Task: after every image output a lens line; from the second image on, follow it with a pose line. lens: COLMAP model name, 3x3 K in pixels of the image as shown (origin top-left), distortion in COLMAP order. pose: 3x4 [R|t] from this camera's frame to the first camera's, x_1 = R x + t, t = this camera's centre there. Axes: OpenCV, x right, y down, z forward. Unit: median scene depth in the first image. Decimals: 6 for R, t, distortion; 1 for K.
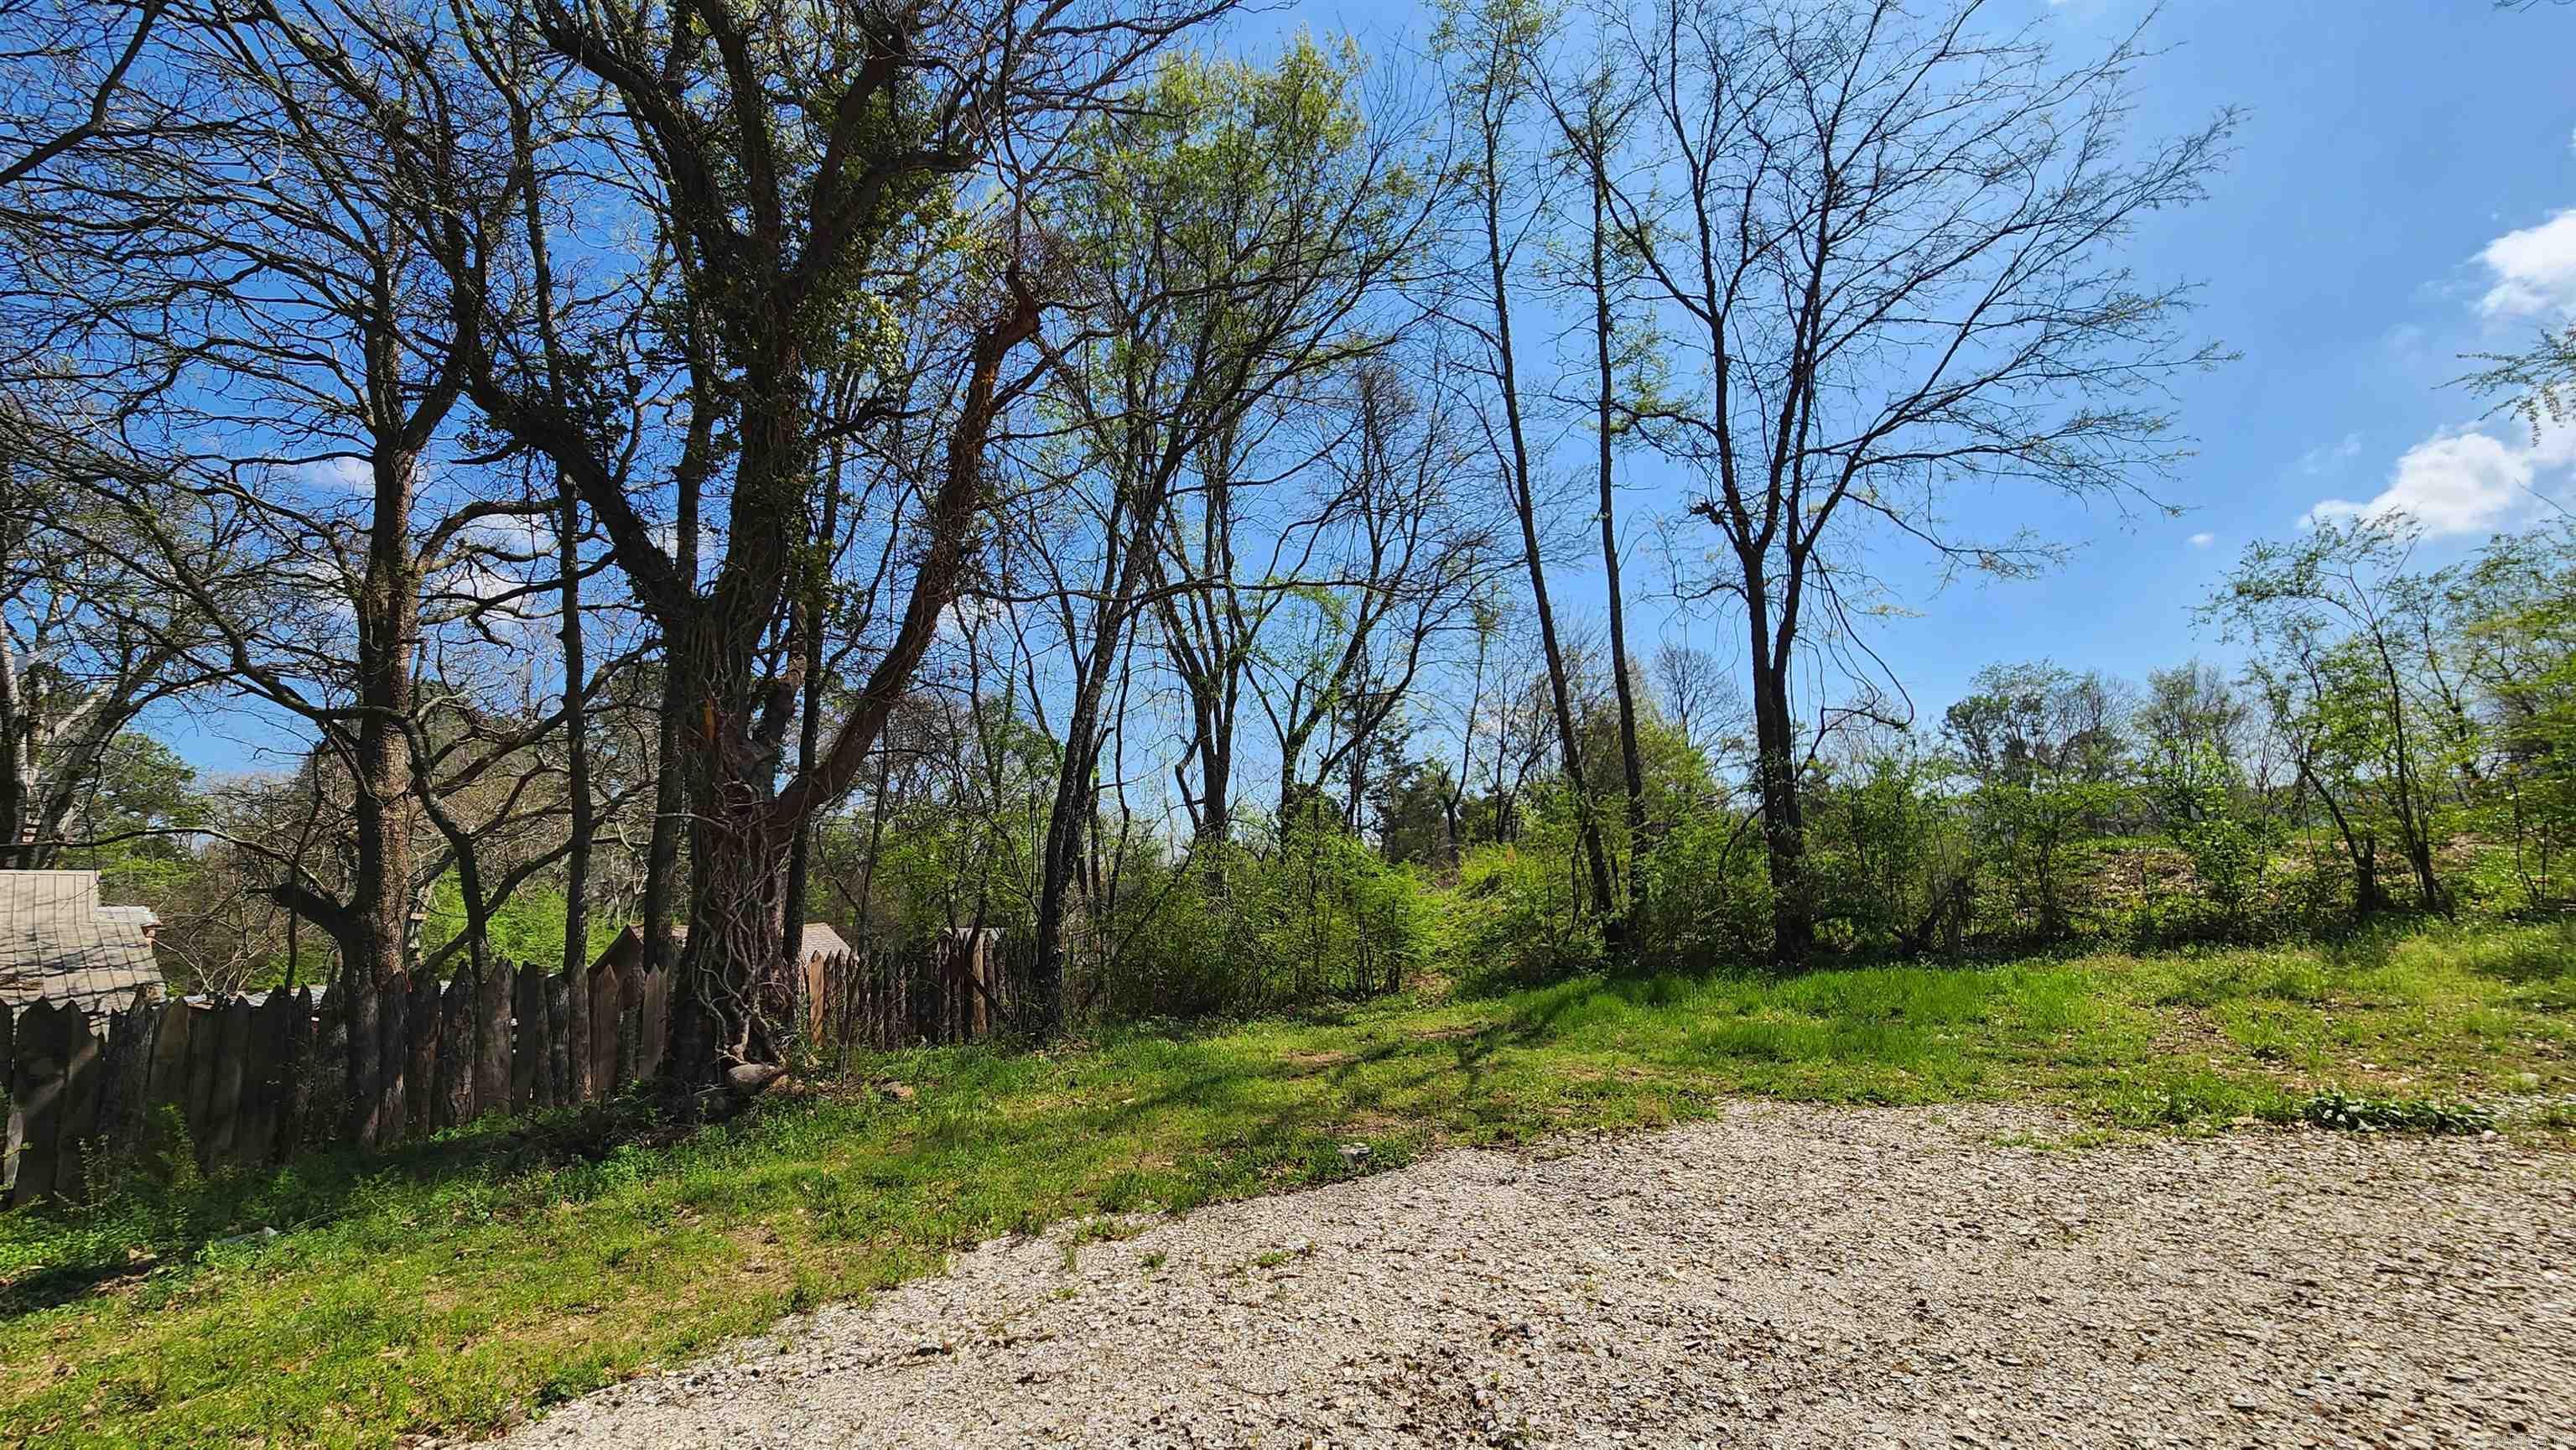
lens RADIAL K [[1059.1, 0, 1270.2], [0, 1059.1, 726.3], [0, 0, 1]] dist [0.006047, -0.003265]
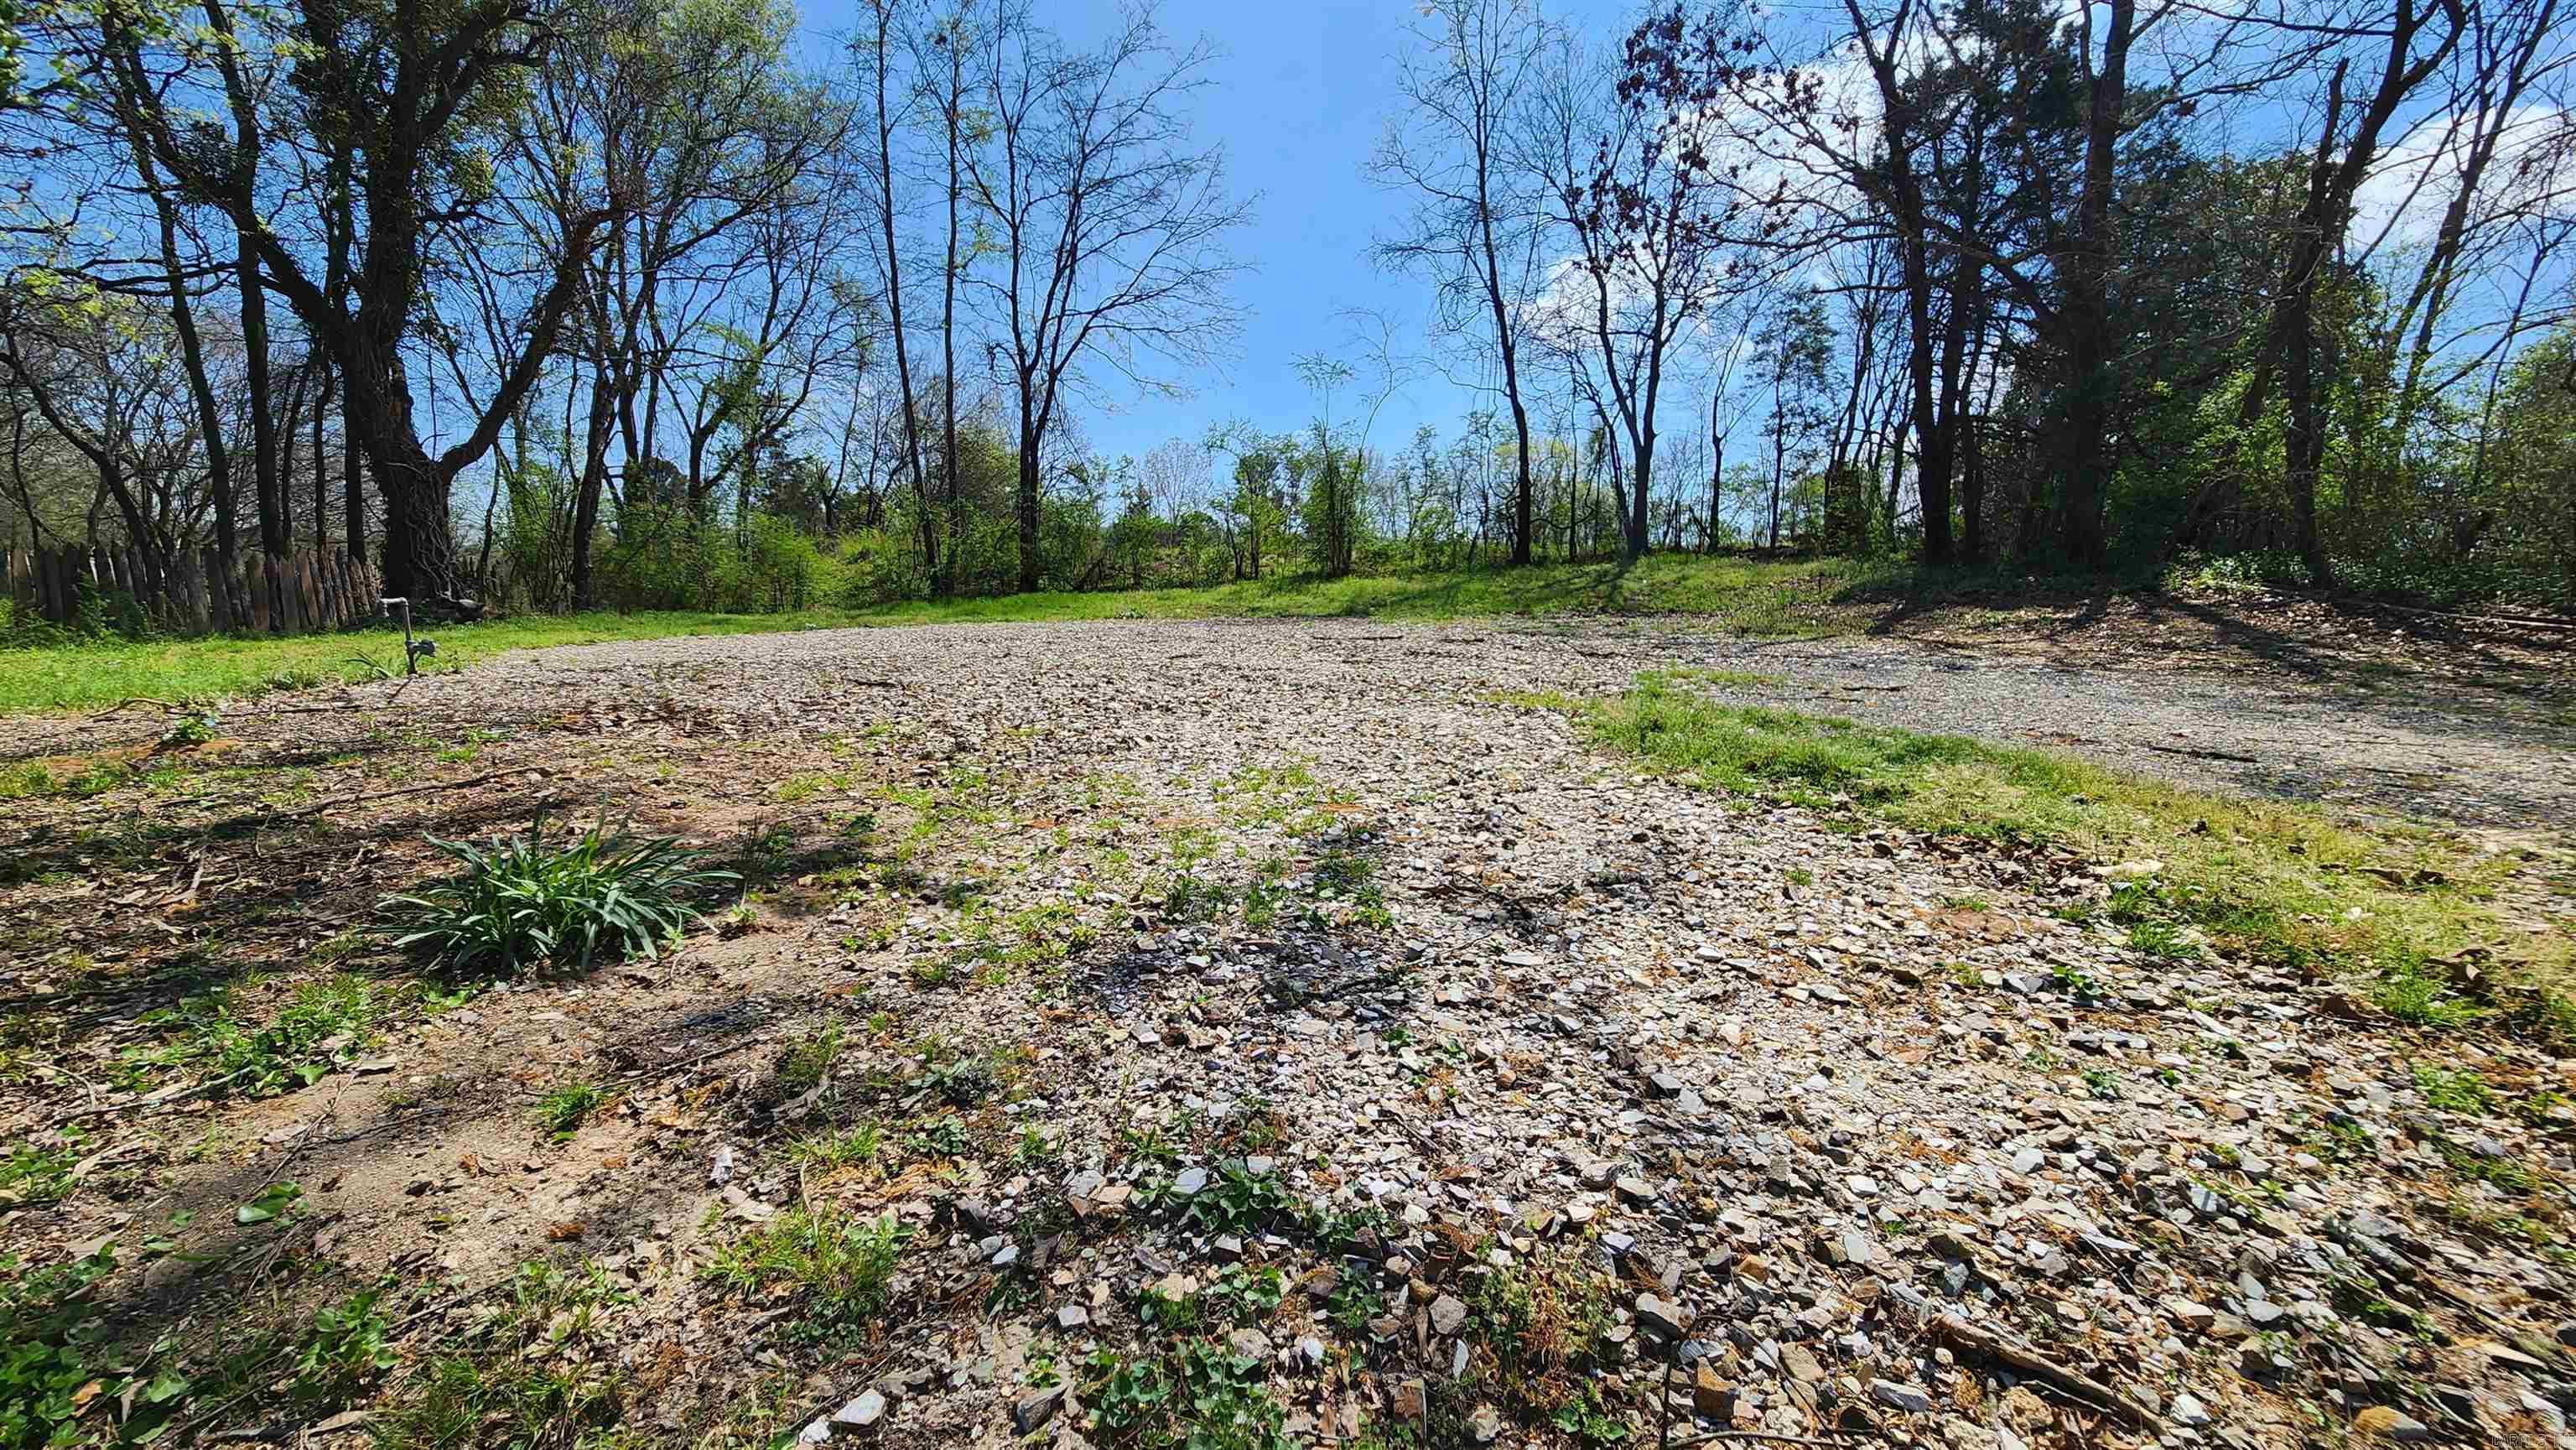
lens RADIAL K [[1059.1, 0, 1268.4], [0, 1059.1, 728.8], [0, 0, 1]] dist [0.006047, -0.003265]
pose [[0.840175, -0.020253, 0.541938, -0.104145], [-0.129210, 0.963049, 0.236307, -0.035663], [-0.526699, -0.268563, 0.806513, -0.472402]]
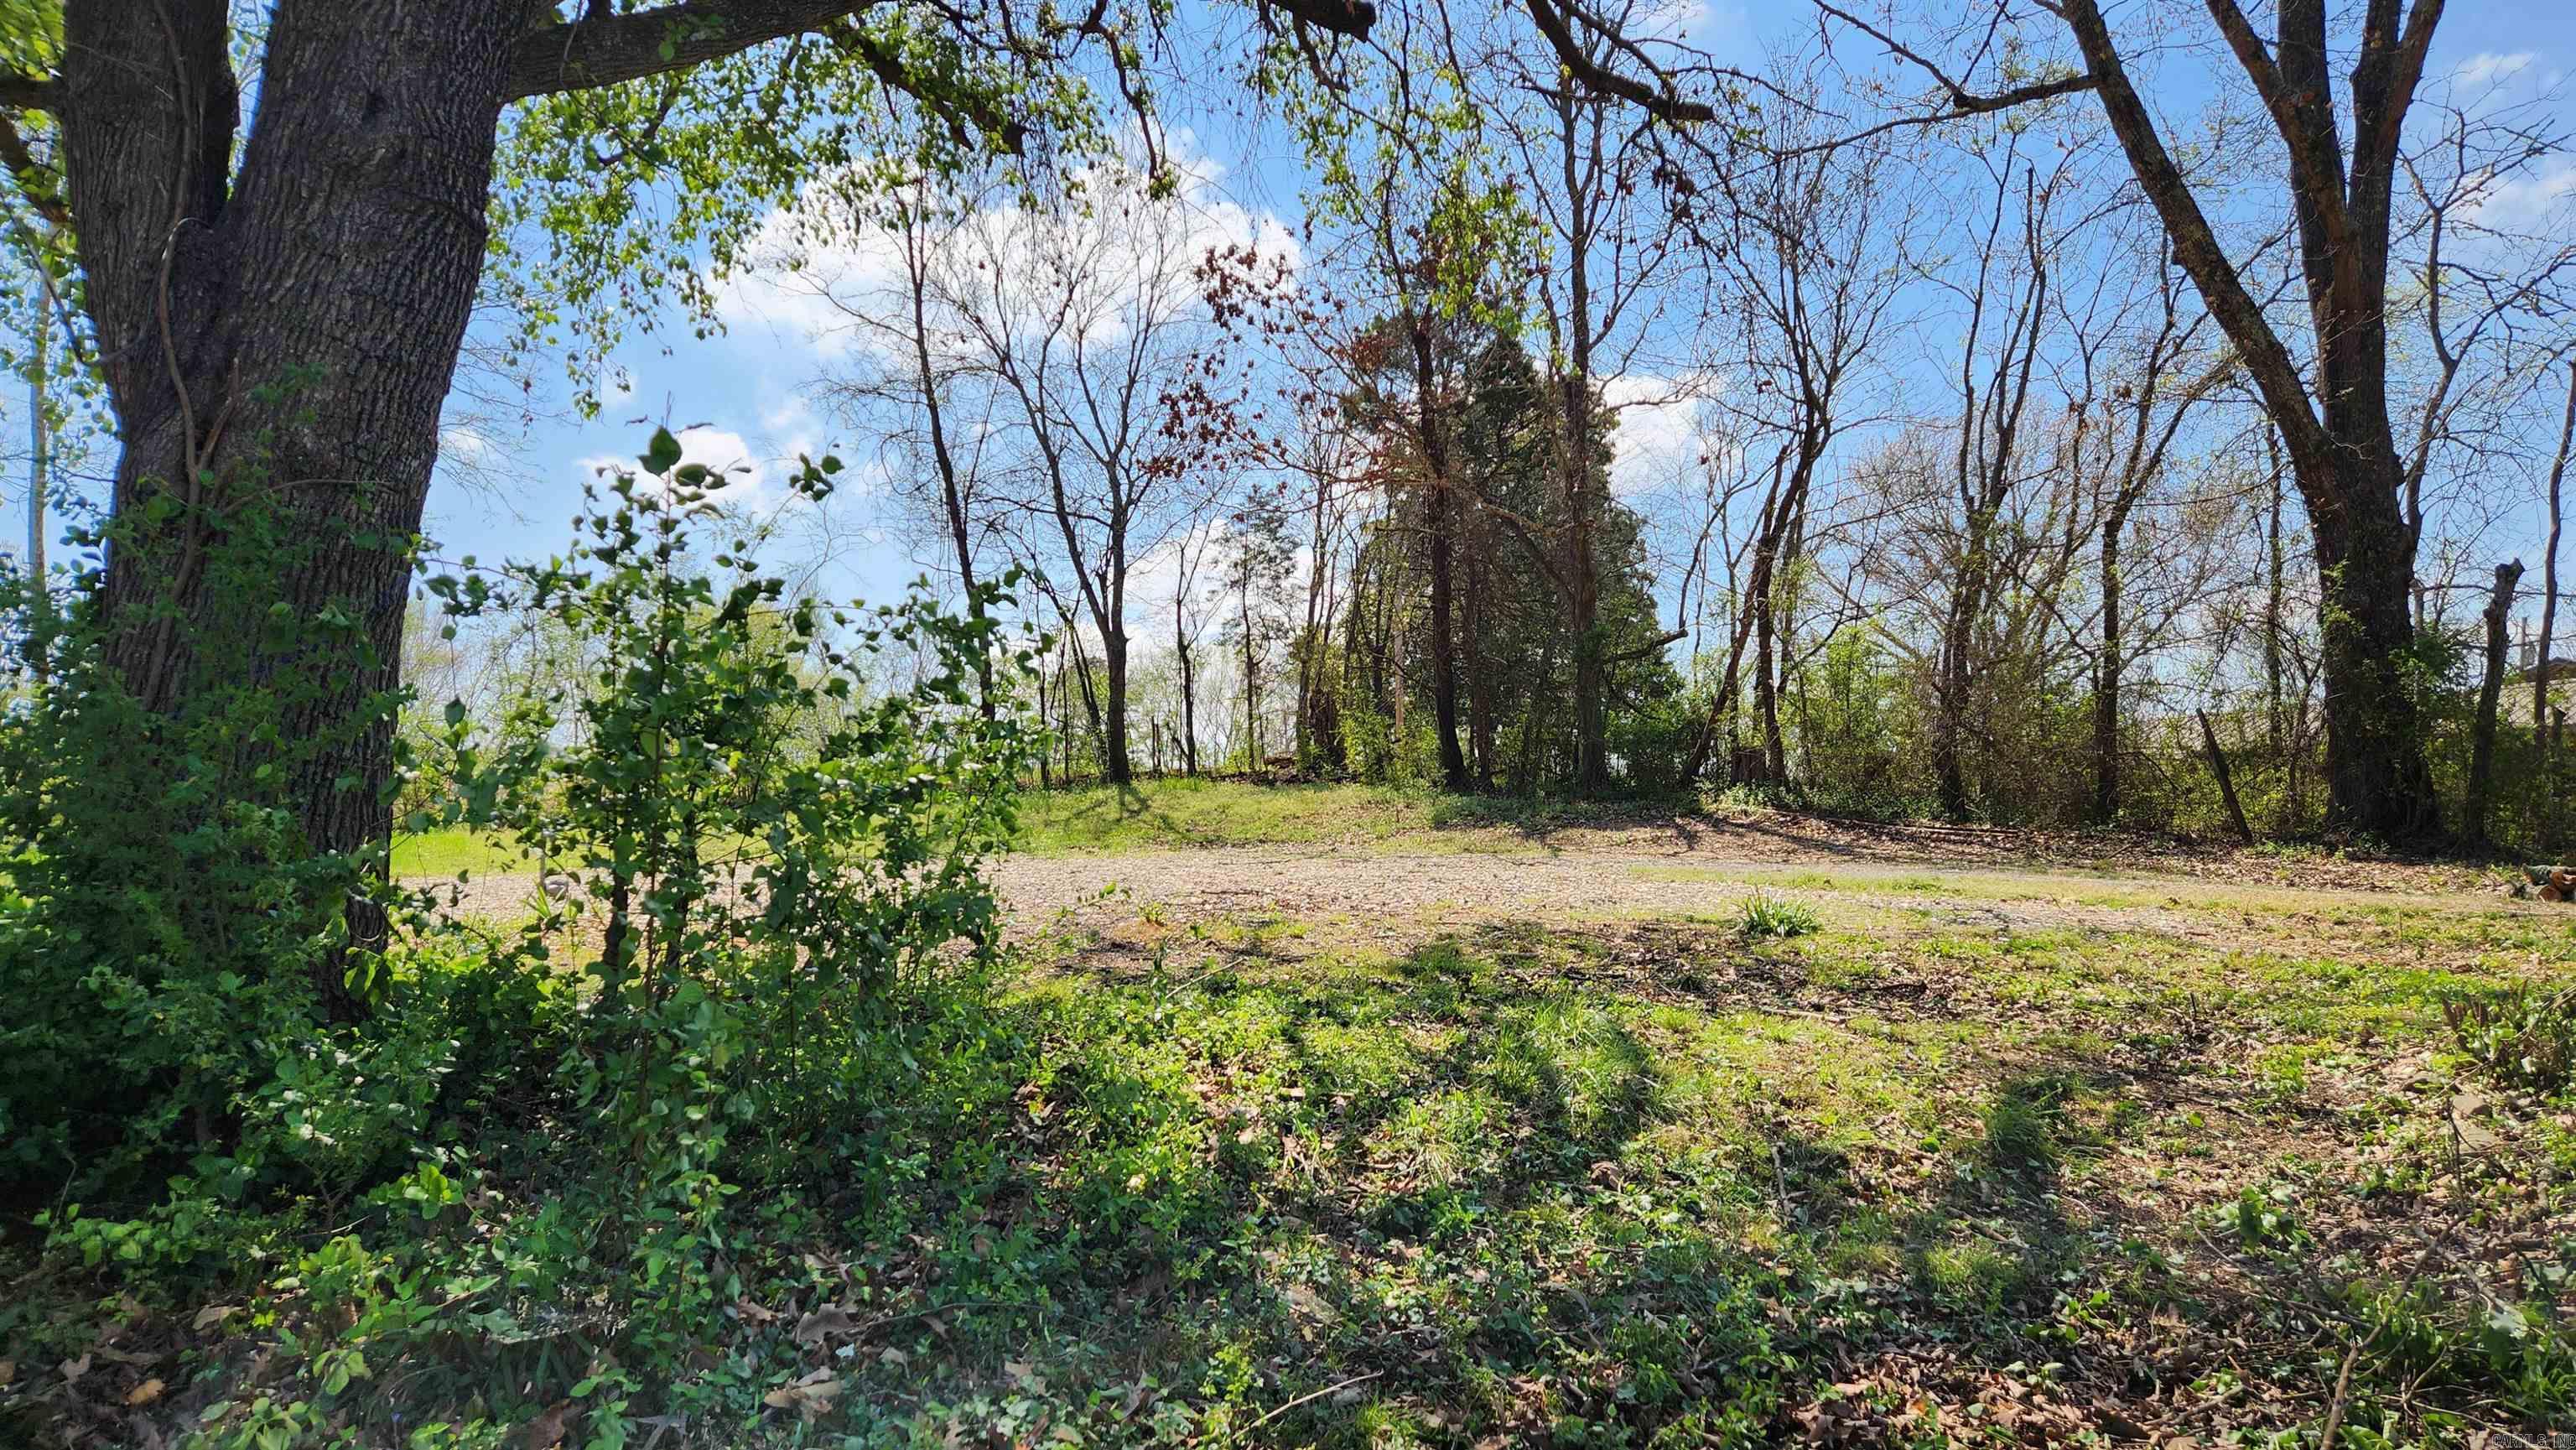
lens RADIAL K [[1742.0, 0, 1306.0], [0, 1742.0, 746.5], [0, 0, 1]] dist [0.031460, -0.018510]
pose [[0.341898, 0.089041, 0.935509, -0.489045], [-0.158510, 0.986701, -0.035984, -0.001203], [-0.926272, -0.135985, 0.351466, -0.409855]]
